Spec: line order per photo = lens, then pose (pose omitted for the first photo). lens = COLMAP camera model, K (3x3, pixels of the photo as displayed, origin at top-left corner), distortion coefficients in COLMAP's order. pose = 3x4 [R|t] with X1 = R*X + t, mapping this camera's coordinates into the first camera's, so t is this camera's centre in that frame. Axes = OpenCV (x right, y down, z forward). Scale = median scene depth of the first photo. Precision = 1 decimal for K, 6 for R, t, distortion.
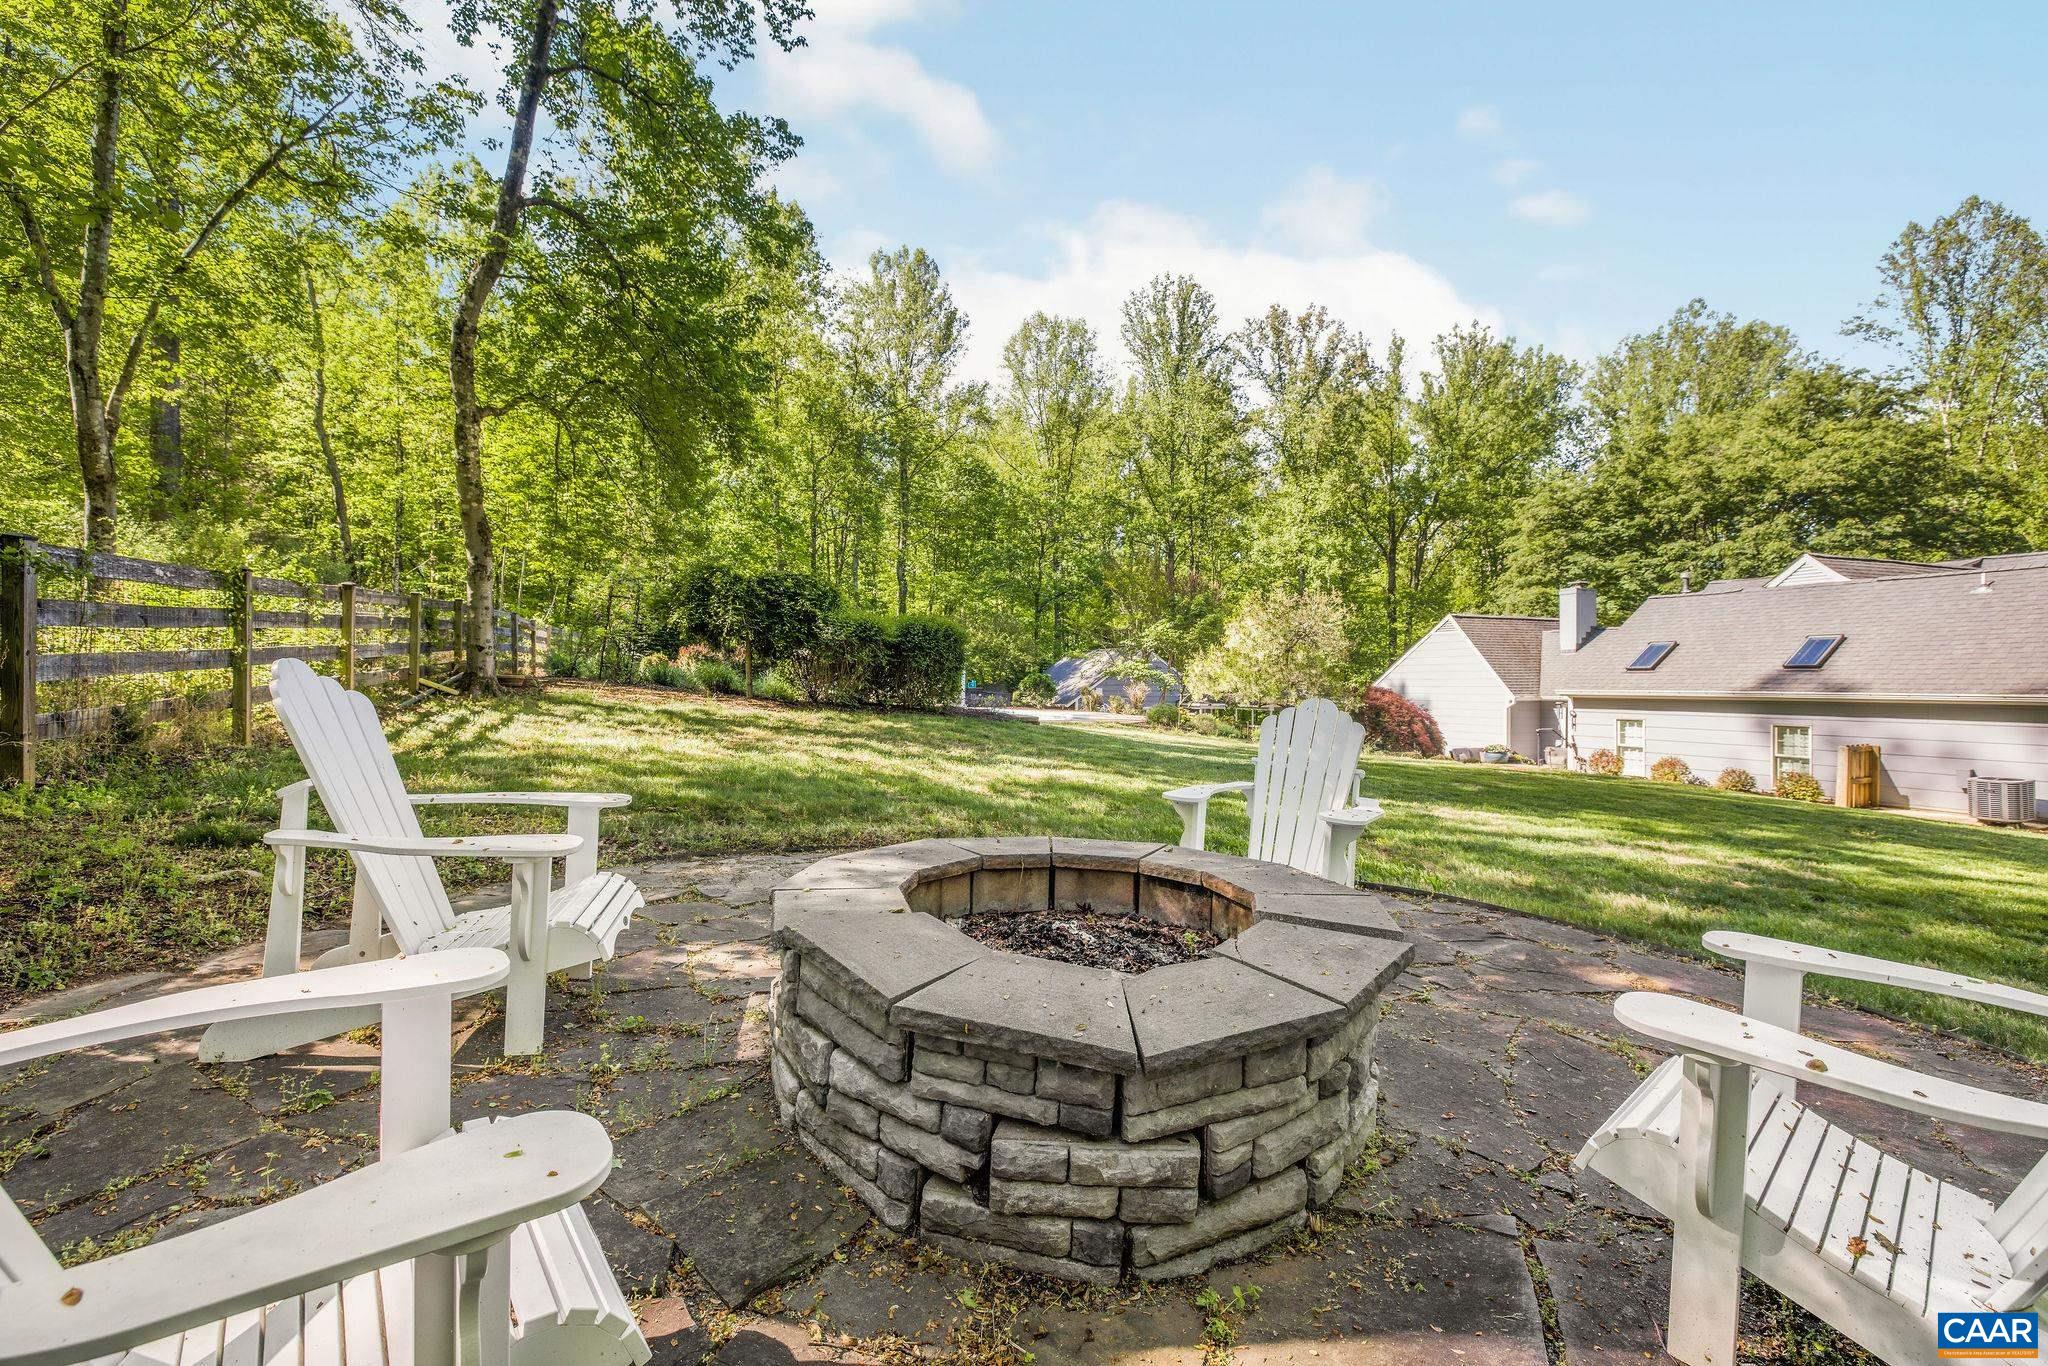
lens RADIAL K [[941.7, 0, 1024.0], [0, 941.7, 683.0], [0, 0, 1]] dist [0.030590, 0.000131]
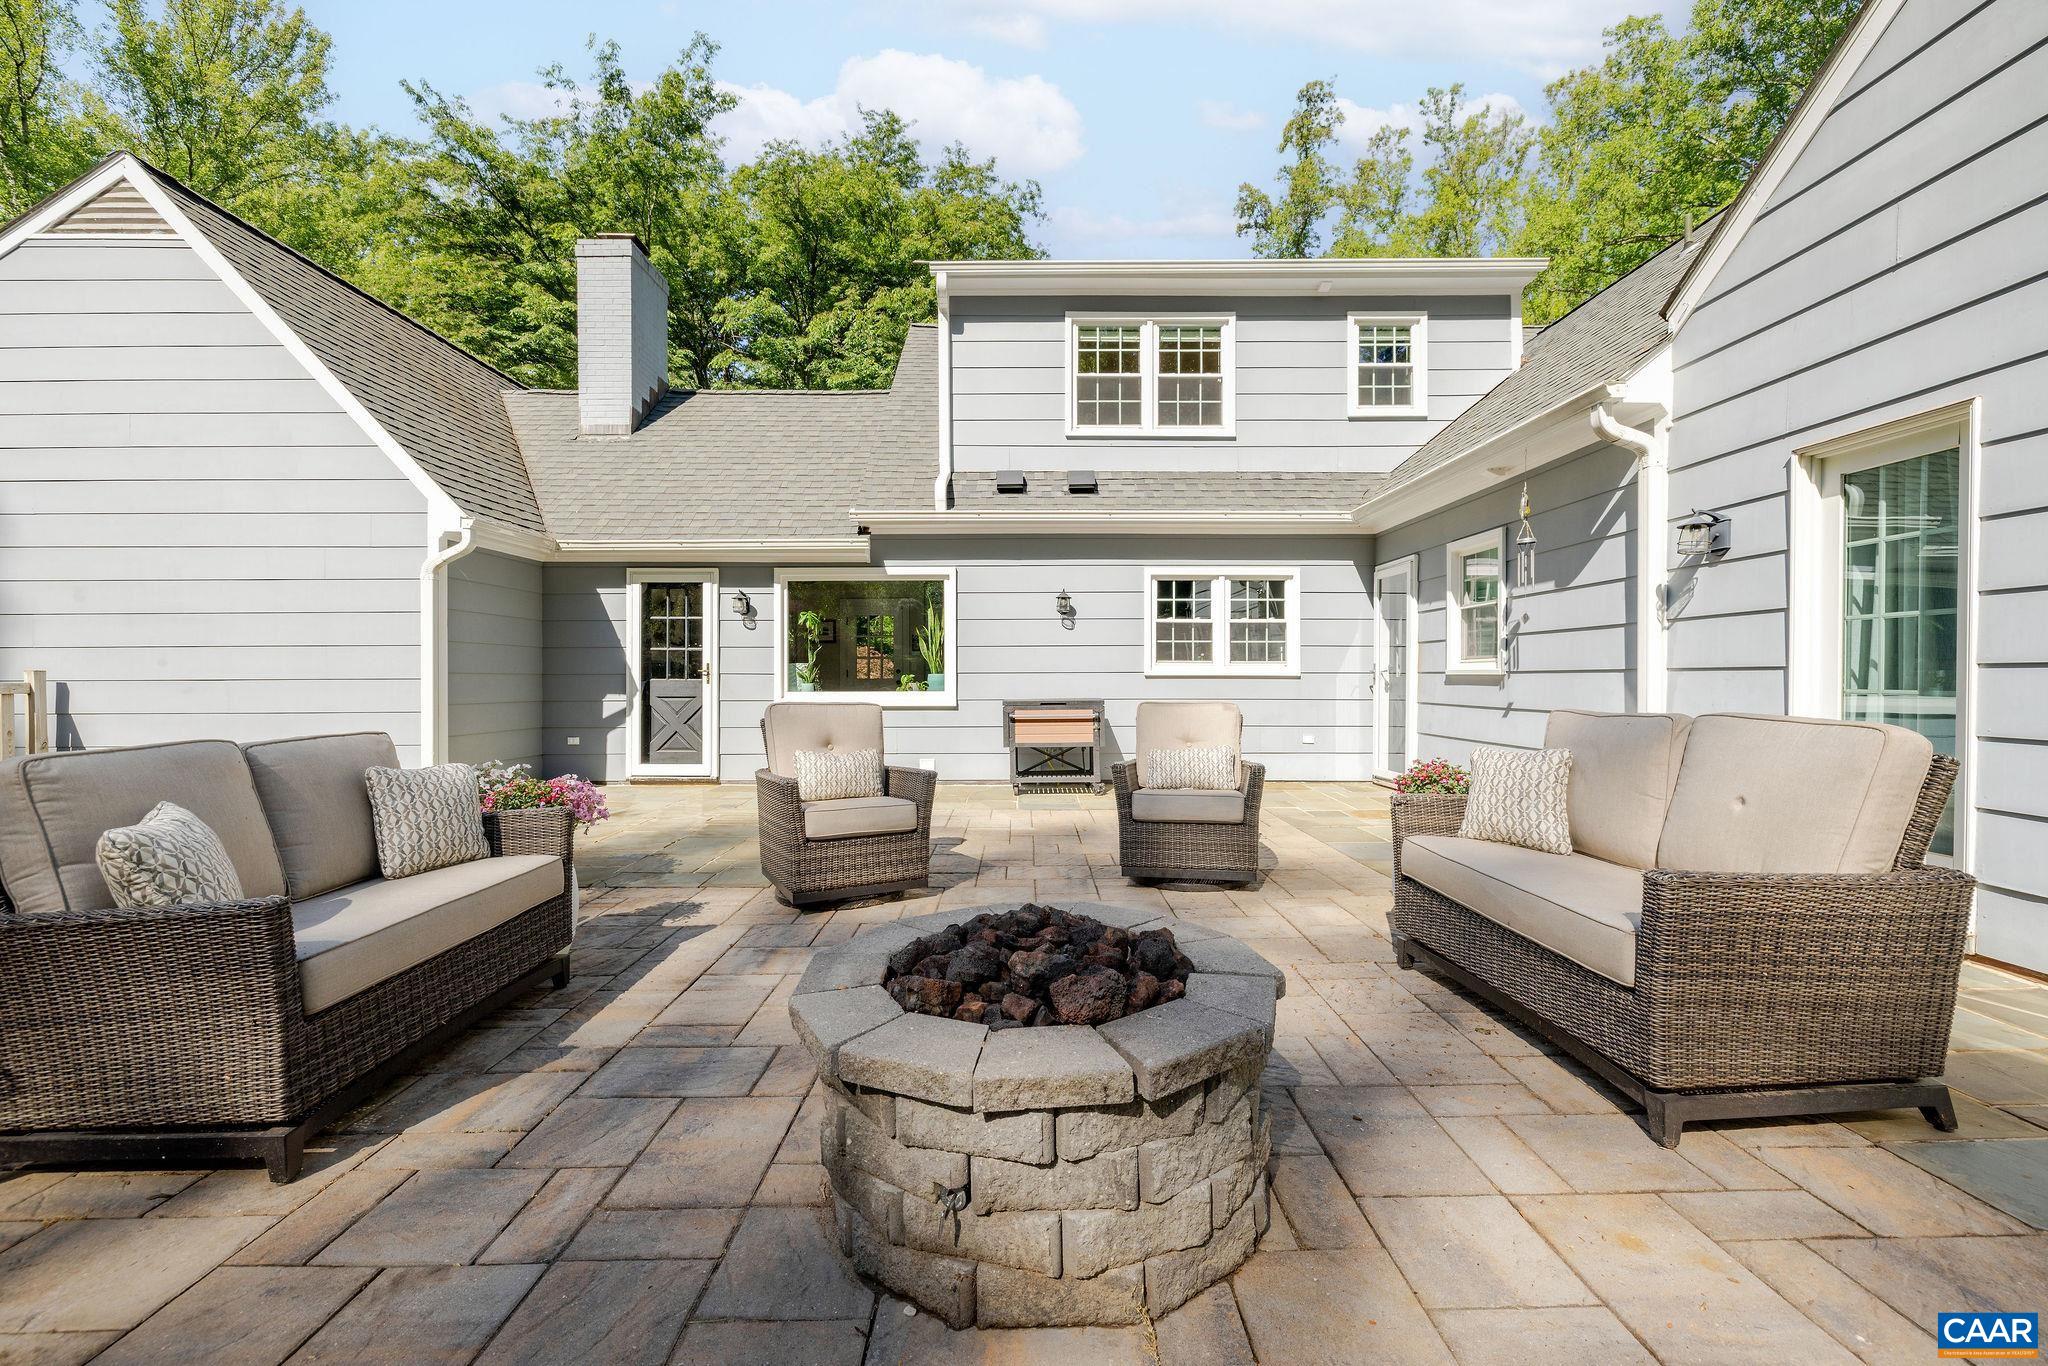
lens RADIAL K [[853.7, 0, 1024.0], [0, 853.7, 683.0], [0, 0, 1]] dist [-0.000506, 0.000929]
pose [[0.382069, -0.005870, 0.924115, 0.200998], [0.001681, 0.999983, 0.005656, 0.029138], [-0.924132, -0.000607, 0.382072, 0.427048]]
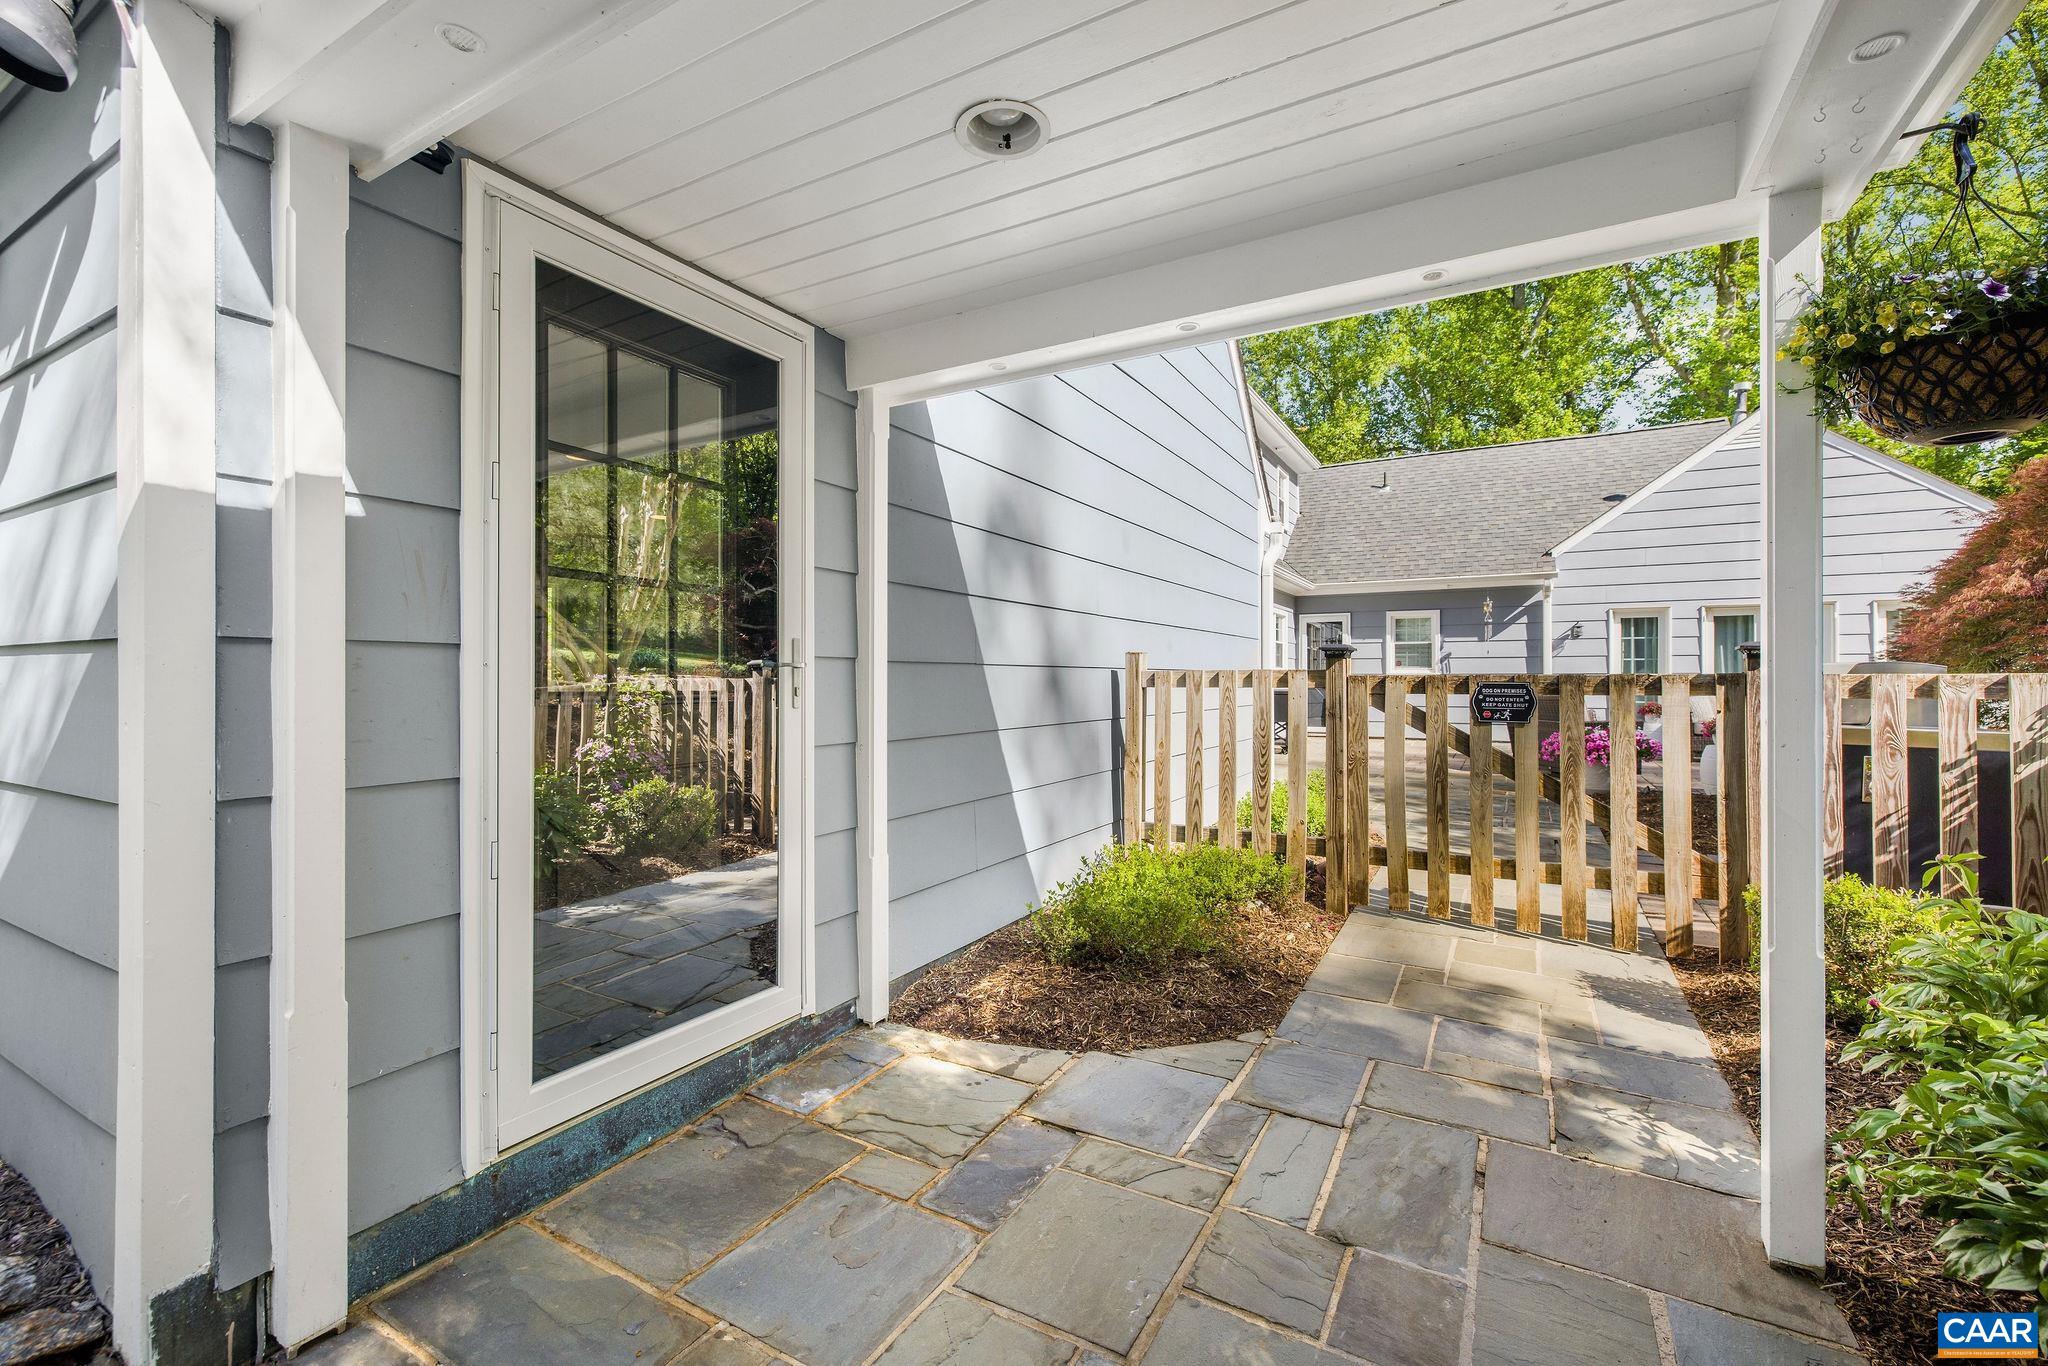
lens RADIAL K [[881.9, 0, 1013.8], [0, 881.9, 674.3], [0, 0, 1]] dist [0.000010, 0.000248]
pose [[-0.609008, 0.005351, 0.793146, 0.198470], [-0.002462, 0.999960, -0.008636, 0.030928], [-0.793160, -0.007212, -0.608970, 0.654018]]
